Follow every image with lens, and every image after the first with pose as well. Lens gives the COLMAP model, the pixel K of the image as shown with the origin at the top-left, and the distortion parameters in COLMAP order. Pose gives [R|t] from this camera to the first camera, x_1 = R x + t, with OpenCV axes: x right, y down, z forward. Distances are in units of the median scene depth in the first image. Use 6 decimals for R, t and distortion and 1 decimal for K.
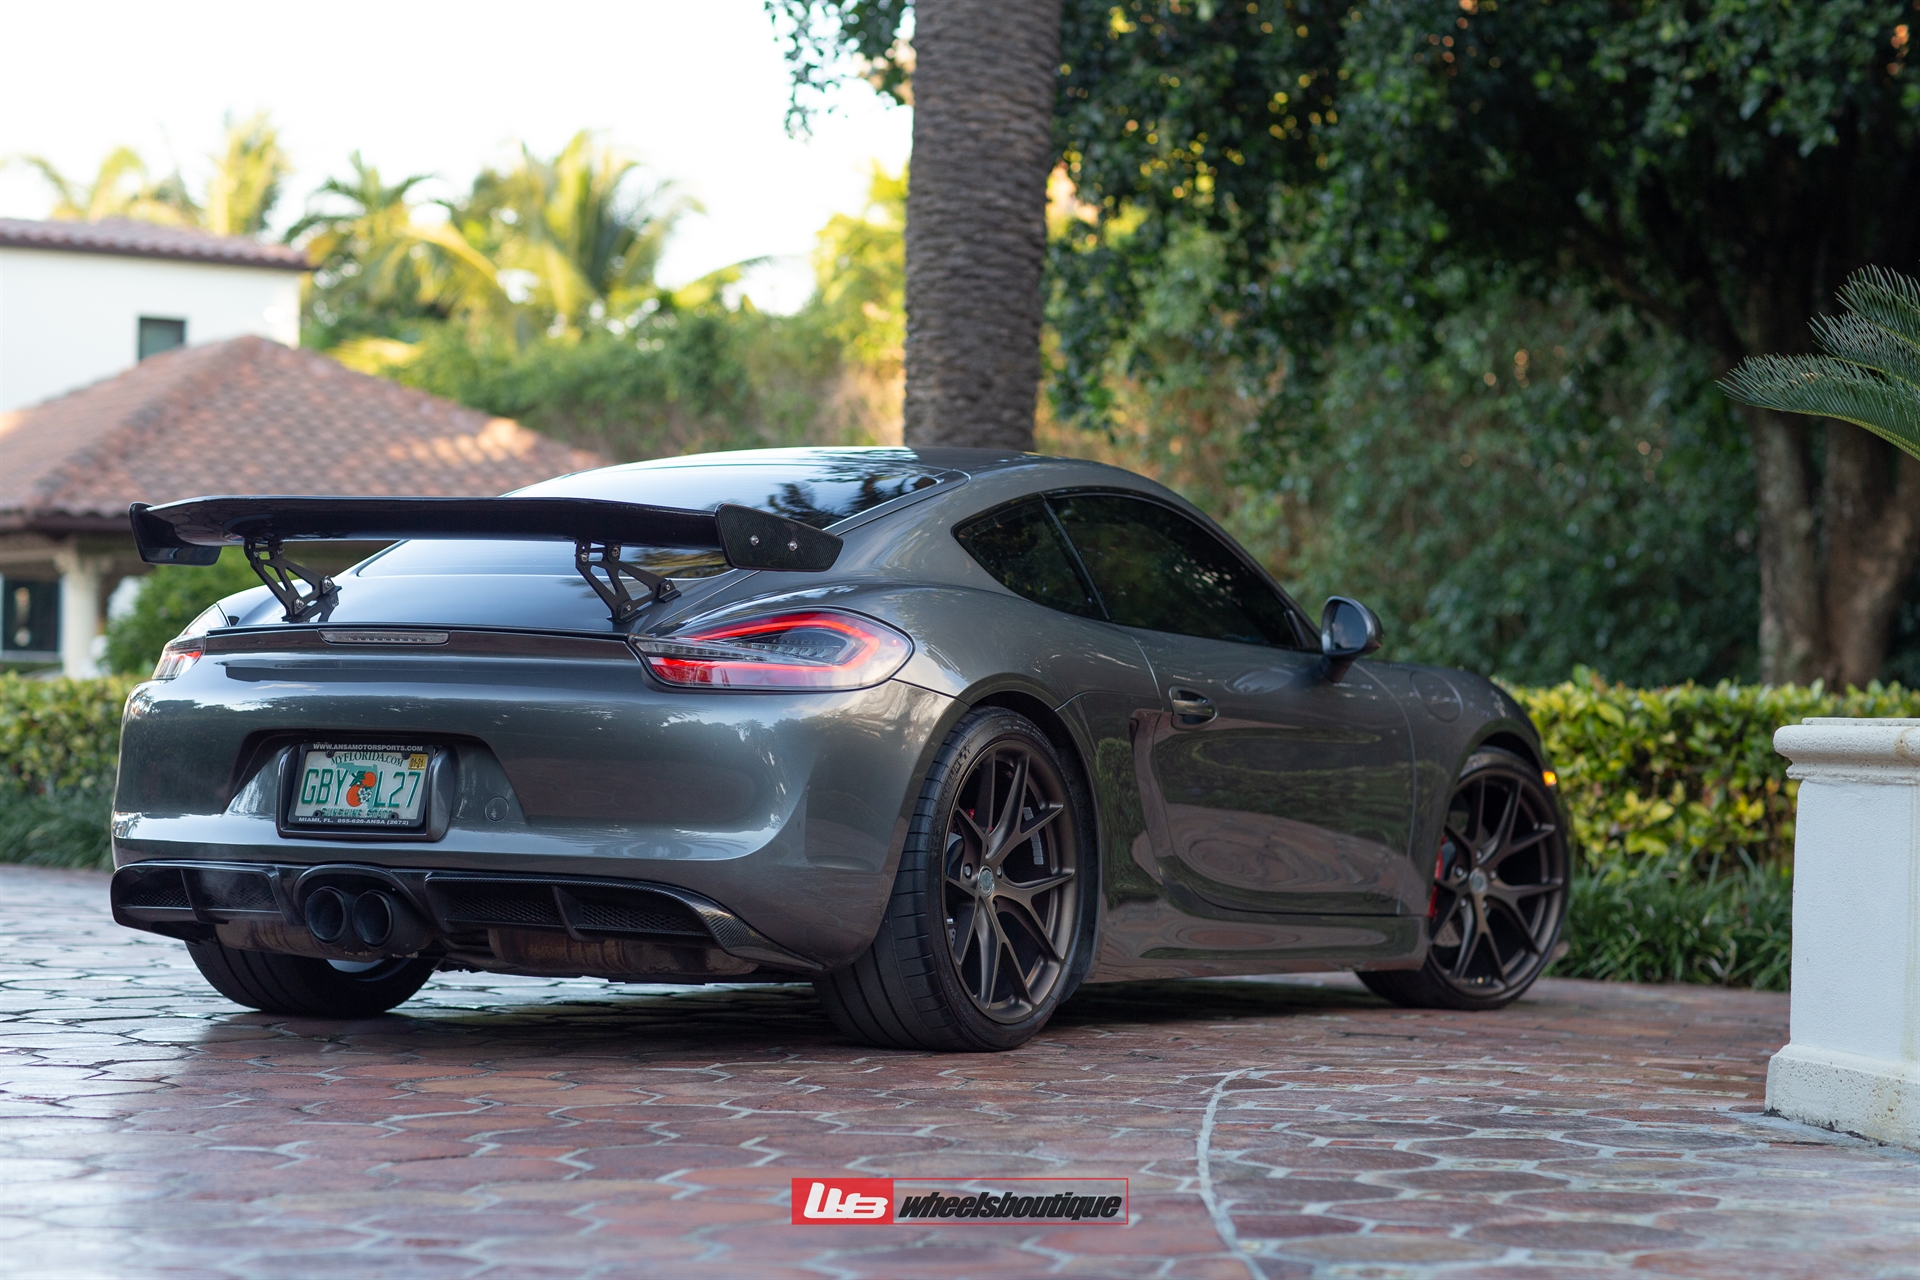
lens RADIAL K [[4825.2, 0, 960.7], [0, 4825.2, 640.2], [0, 0, 1]] dist [0.157384, 0.000000]
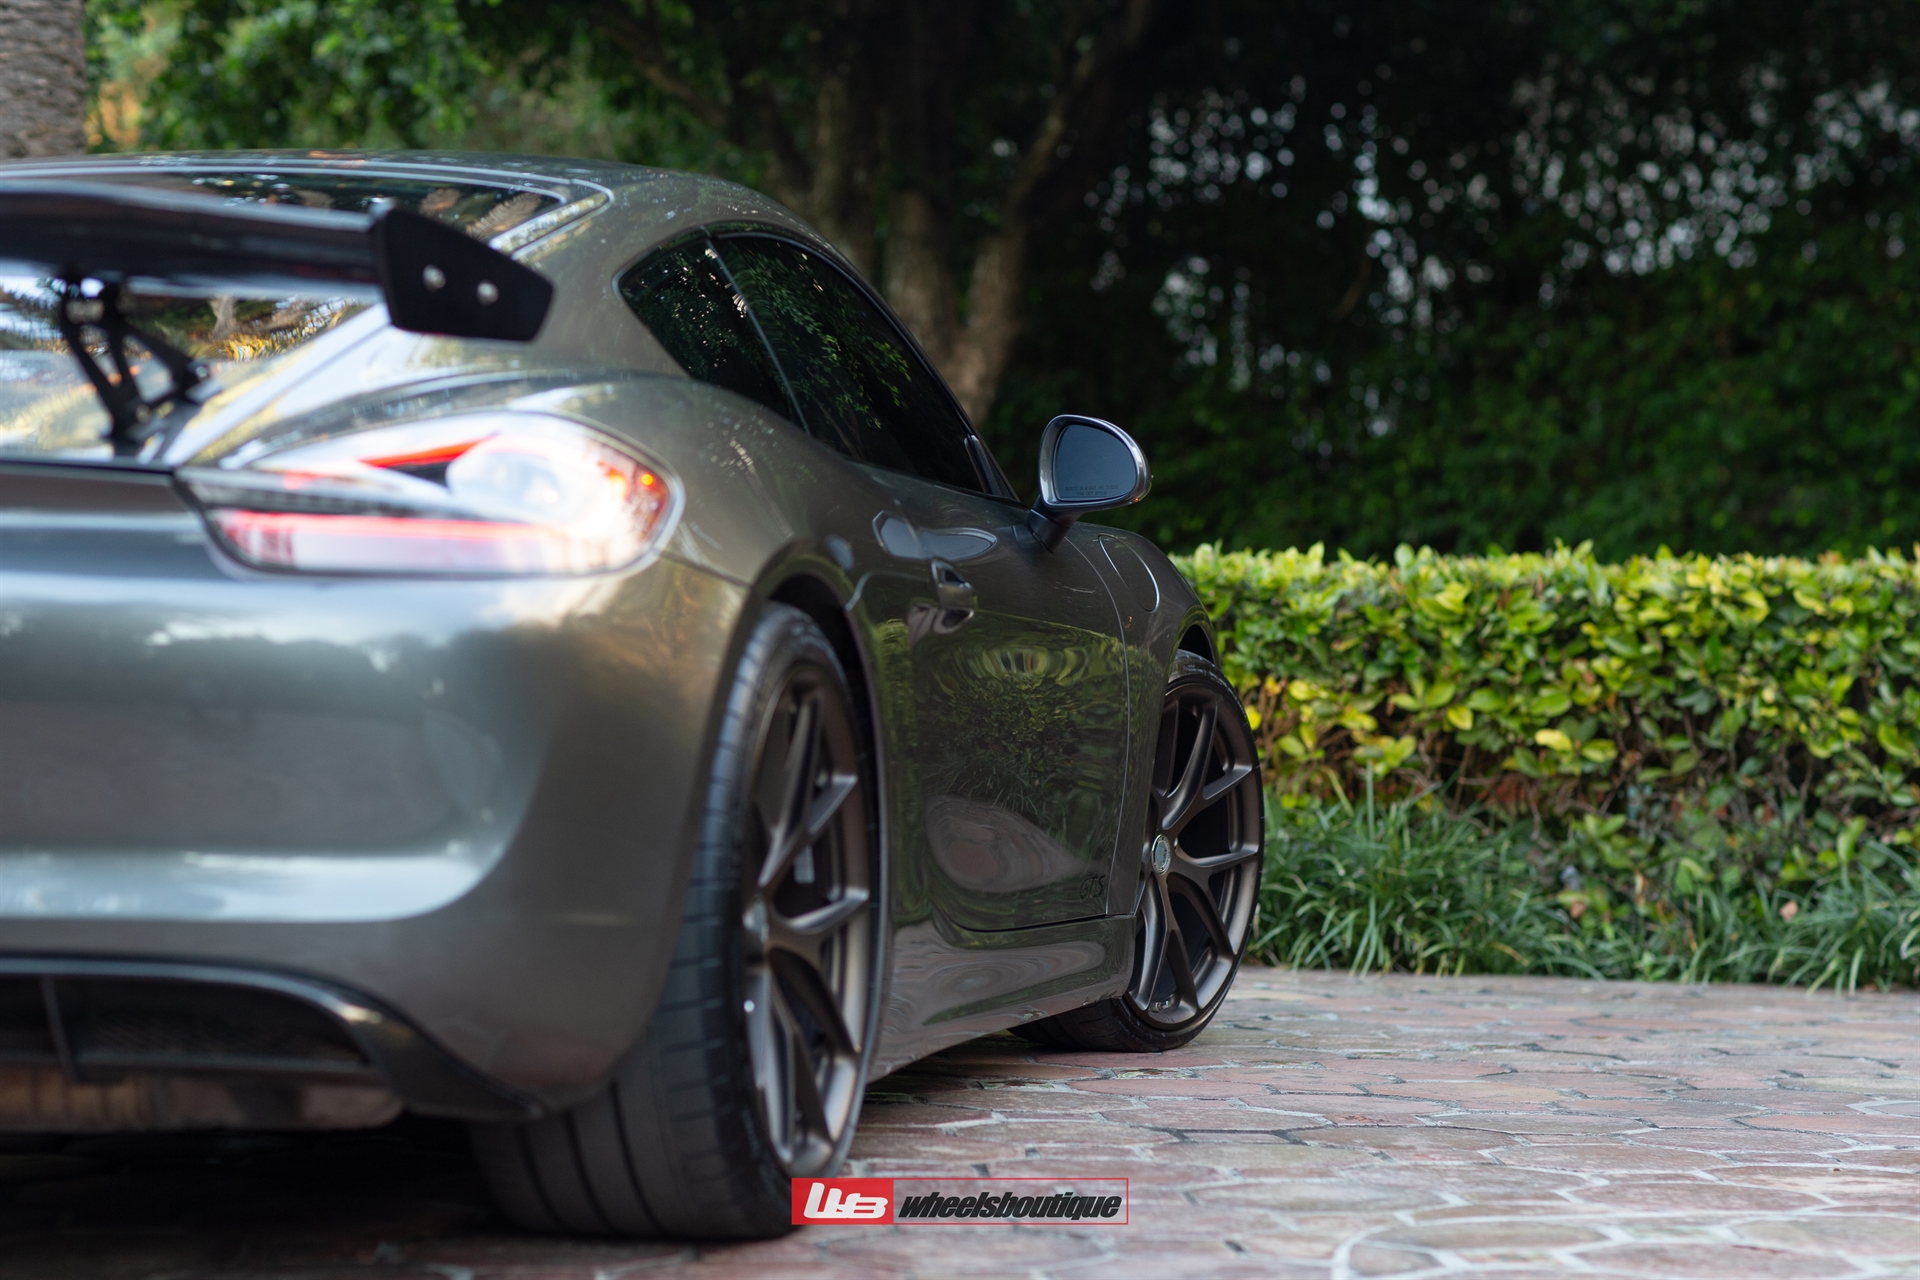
lens RADIAL K [[4825.2, 0, 959.1], [0, 4825.2, 640.2], [0, 0, 1]] dist [0.157384, 0.000000]
pose [[0.963061, -0.007916, 0.269168, -0.076839], [0.000101, 0.999578, 0.029037, 0.001541], [-0.269284, -0.027937, 0.962655, 0.304007]]
